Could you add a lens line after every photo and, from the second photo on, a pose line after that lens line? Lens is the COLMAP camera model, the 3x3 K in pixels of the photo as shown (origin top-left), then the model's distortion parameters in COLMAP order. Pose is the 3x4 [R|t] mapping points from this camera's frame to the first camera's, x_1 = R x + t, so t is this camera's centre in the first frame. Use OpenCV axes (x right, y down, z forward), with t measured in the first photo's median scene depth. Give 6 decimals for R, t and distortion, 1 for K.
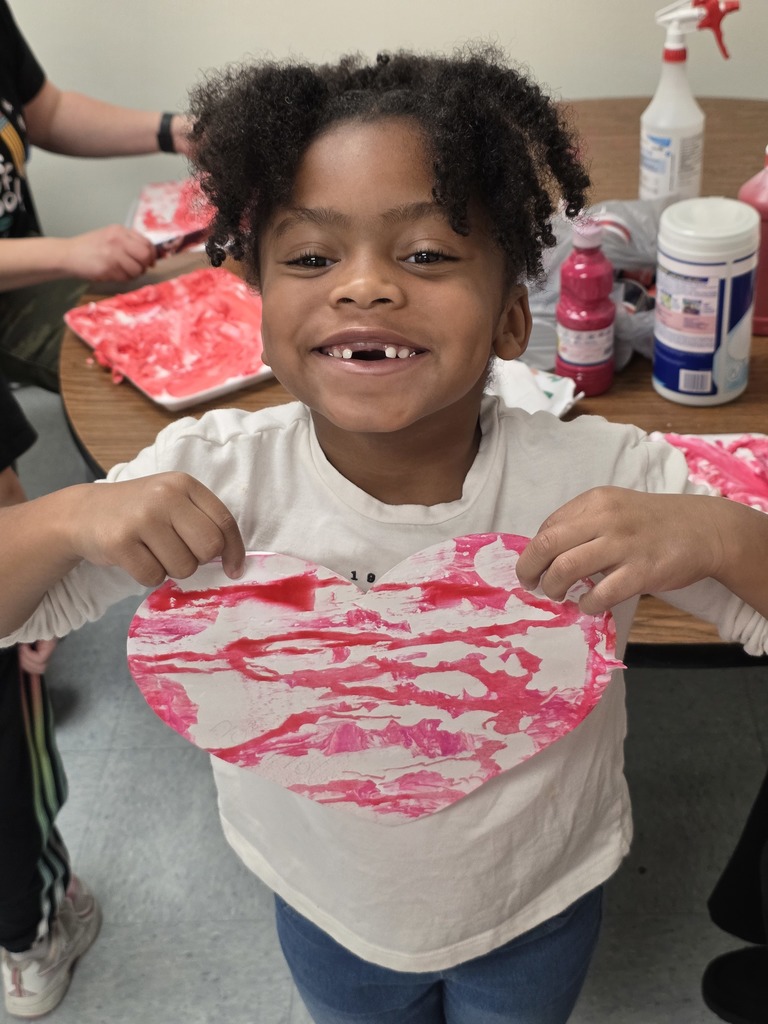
lens RADIAL K [[1352.4, 0, 378.2], [0, 1352.4, 513.5], [0, 0, 1]] dist [0.126067, -0.317187]
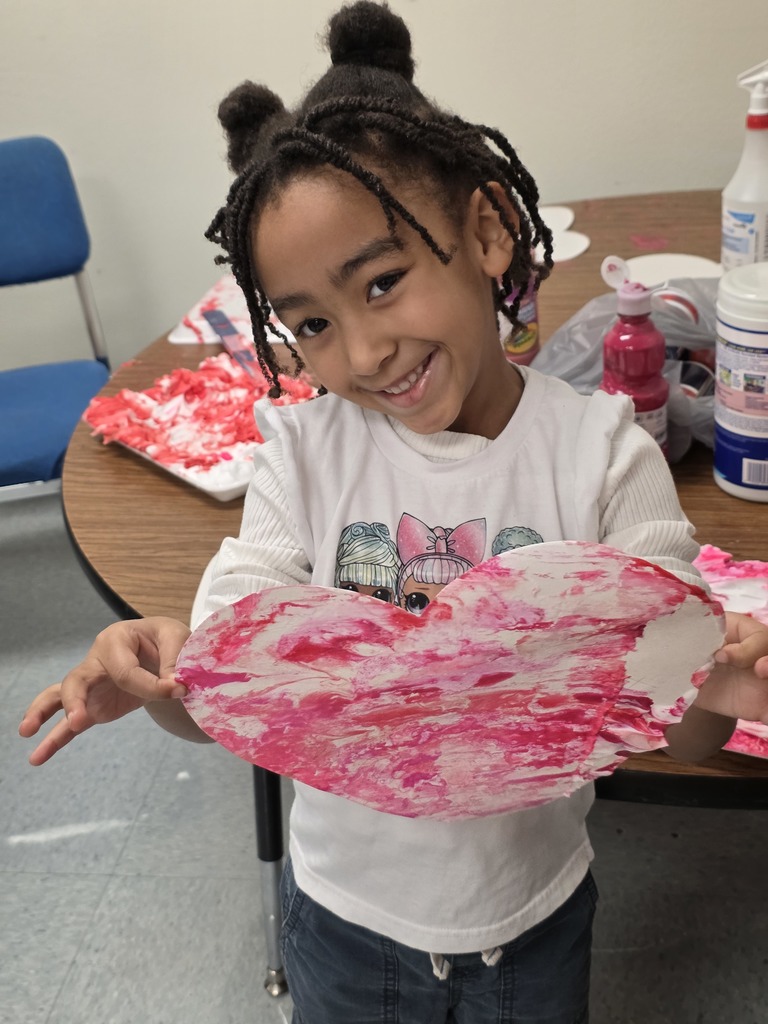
lens RADIAL K [[1356.1, 0, 353.3], [0, 1356.1, 530.8], [0, 0, 1]] dist [0.071720, -0.093814]
pose [[0.991995, 0.030337, -0.122576, 0.071636], [-0.041281, 0.995287, -0.087753, 0.020345], [0.119336, 0.092111, 0.988572, 0.109645]]
